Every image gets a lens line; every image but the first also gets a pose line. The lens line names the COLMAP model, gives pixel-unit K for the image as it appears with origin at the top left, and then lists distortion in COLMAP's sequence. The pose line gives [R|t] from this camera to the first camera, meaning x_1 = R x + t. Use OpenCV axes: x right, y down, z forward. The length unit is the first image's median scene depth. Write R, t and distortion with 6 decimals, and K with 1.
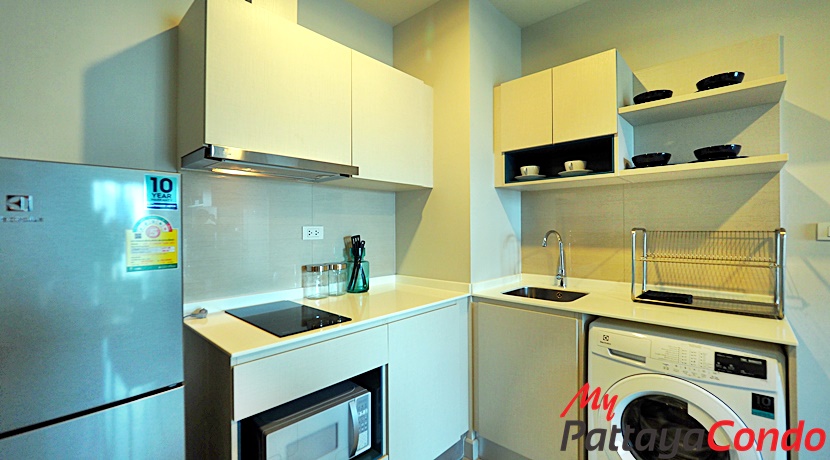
lens RADIAL K [[346.8, 0, 418.8], [0, 346.8, 228.3], [0, 0, 1]] dist [-0.008285, 0.000015]
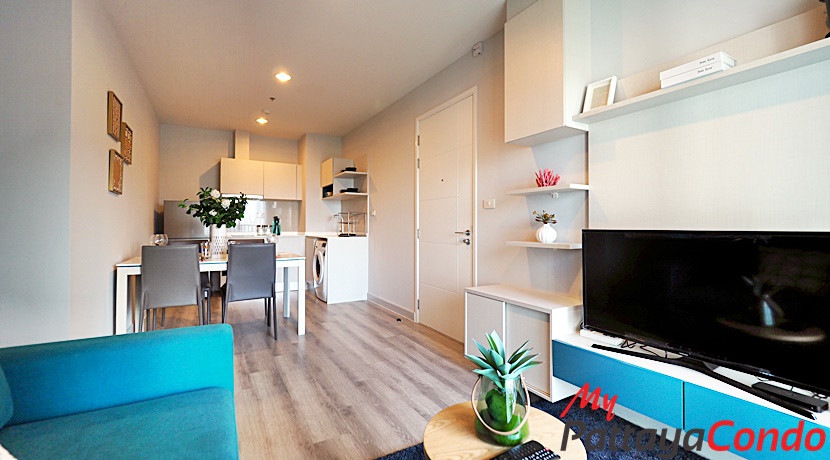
lens RADIAL K [[349.8, 0, 416.1], [0, 349.8, 223.6], [0, 0, 1]] dist [0.001525, 0.000002]
pose [[0.957089, 0.007221, -0.289703, 3.175597], [-0.007827, 0.999969, -0.000932, 0.132875], [0.289687, 0.003160, 0.957116, -2.689969]]
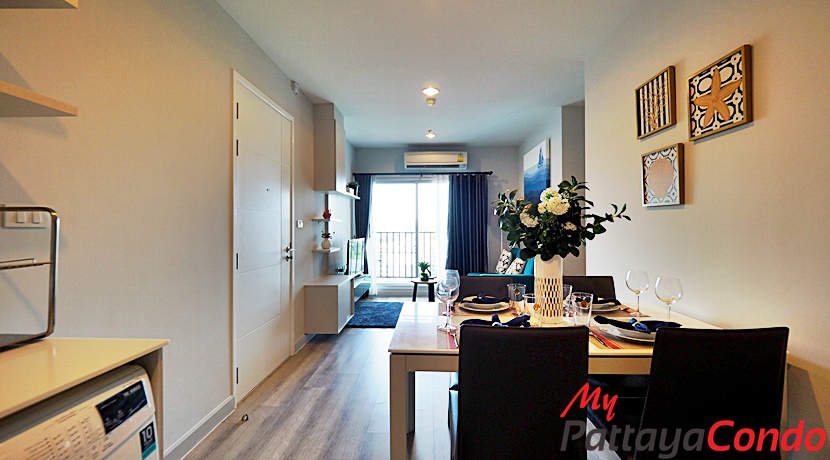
lens RADIAL K [[346.8, 0, 418.8], [0, 346.8, 228.3], [0, 0, 1]] dist [-0.008285, 0.000015]
pose [[-0.659080, 0.009461, 0.752013, 0.039737], [0.003021, 0.999946, -0.009933, 0.058666], [-0.752066, -0.004275, -0.659073, 0.988260]]
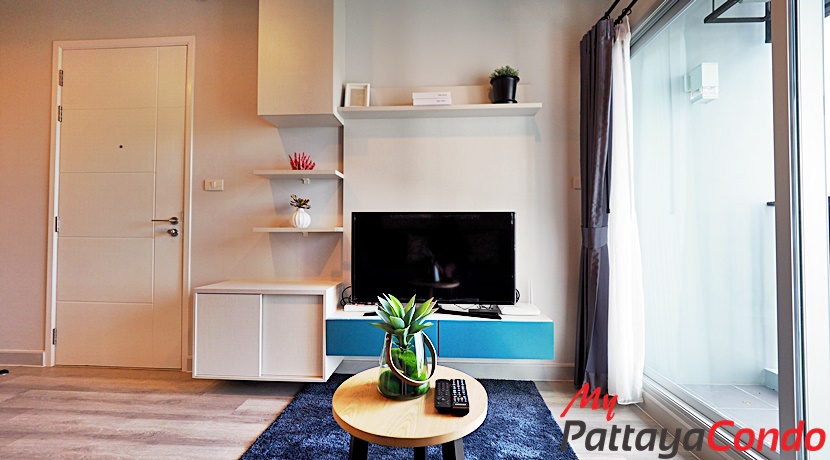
lens RADIAL K [[346.8, 0, 418.8], [0, 346.8, 228.3], [0, 0, 1]] dist [-0.008285, 0.000015]
pose [[0.768599, 0.023955, 0.639282, 2.593532], [-0.012249, 0.999667, -0.022733, 0.269198], [-0.639613, 0.009642, 0.768636, -2.483449]]
